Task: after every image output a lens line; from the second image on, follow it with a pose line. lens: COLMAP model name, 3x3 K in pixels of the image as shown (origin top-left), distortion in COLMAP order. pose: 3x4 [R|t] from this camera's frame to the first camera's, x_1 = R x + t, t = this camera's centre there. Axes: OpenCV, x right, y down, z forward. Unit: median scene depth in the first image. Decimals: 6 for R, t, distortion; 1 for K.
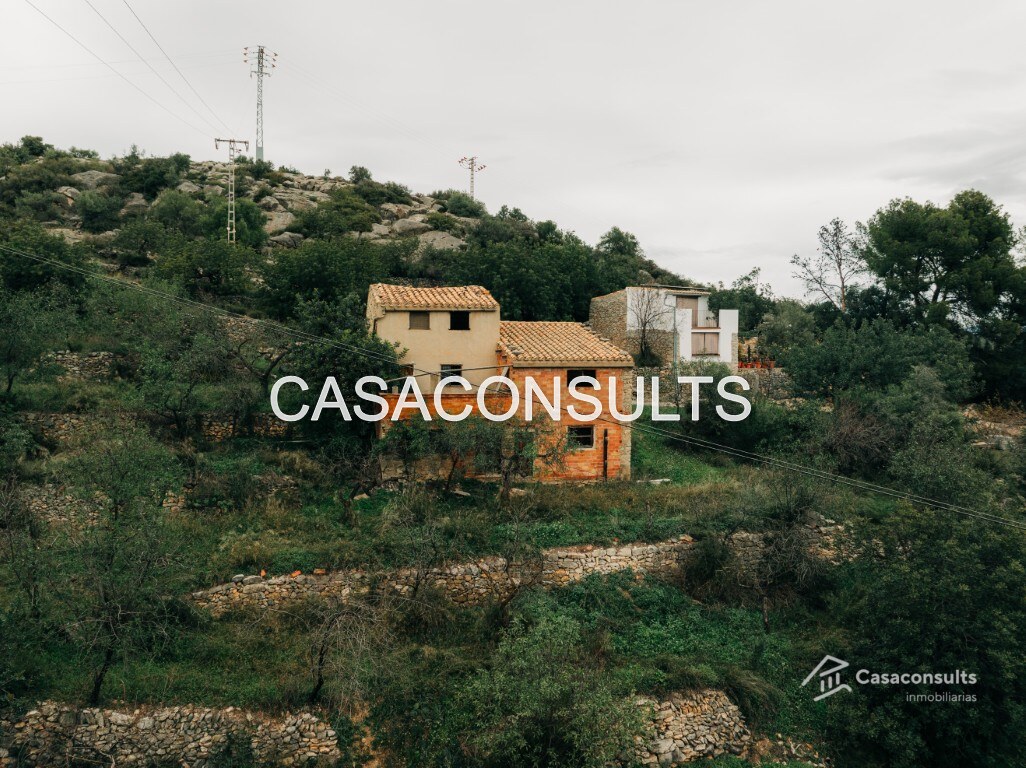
lens RADIAL K [[721.7, 0, 513.0], [0, 721.7, 384.0], [0, 0, 1]] dist [-0.043570, -0.001644]
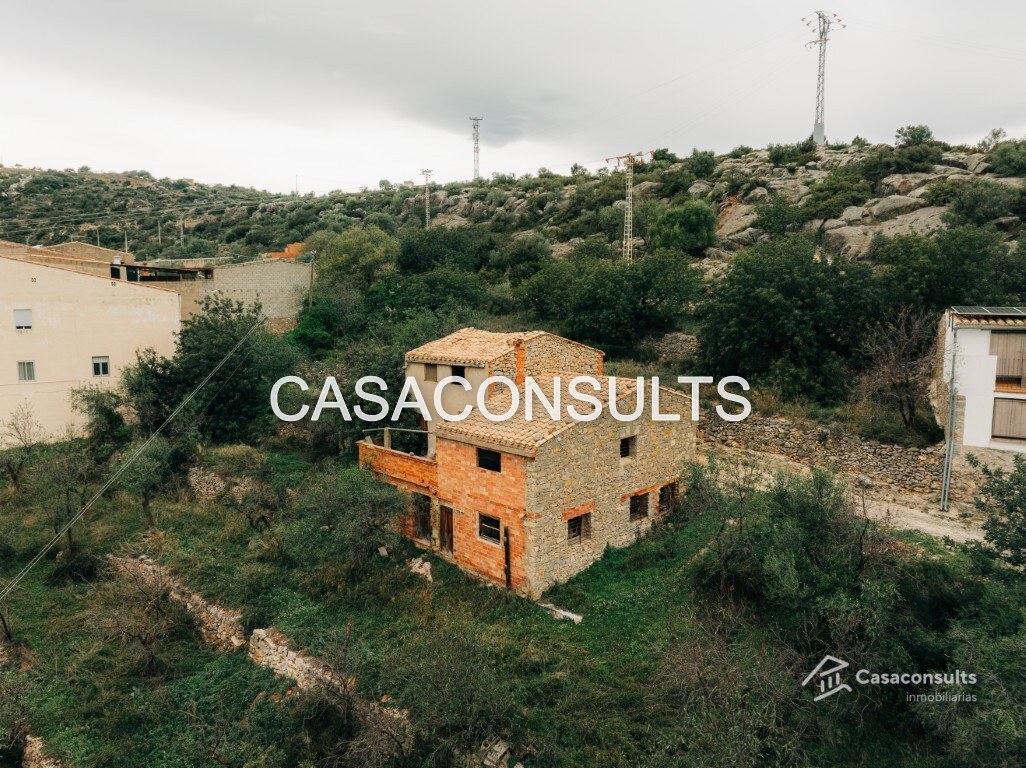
lens RADIAL K [[721.7, 0, 513.0], [0, 721.7, 384.0], [0, 0, 1]] dist [-0.043570, -0.001644]
pose [[0.500229, 0.098049, -0.860324, 0.785768], [-0.050044, 0.995181, 0.084321, -0.160748], [0.864446, 0.000874, 0.502725, 0.580908]]
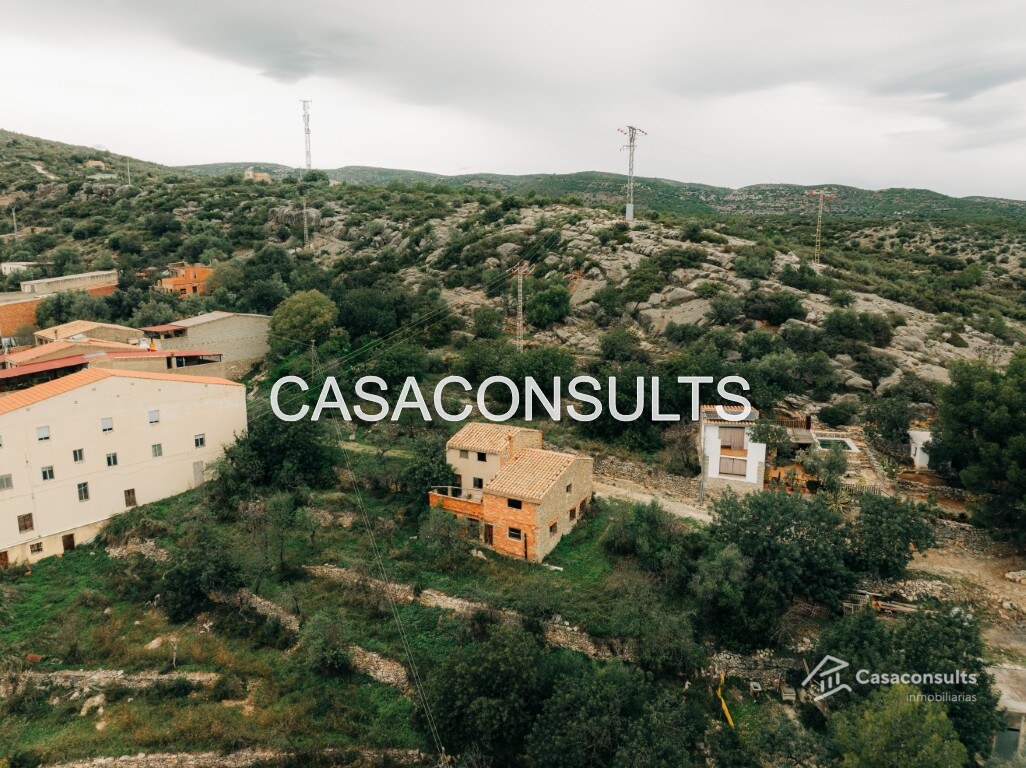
lens RADIAL K [[721.7, 0, 513.0], [0, 721.7, 384.0], [0, 0, 1]] dist [-0.043570, -0.001644]
pose [[0.710017, 0.130645, -0.691959, 1.285250], [-0.037576, 0.988268, 0.148033, -0.565807], [0.703181, -0.079105, 0.706597, -0.280518]]
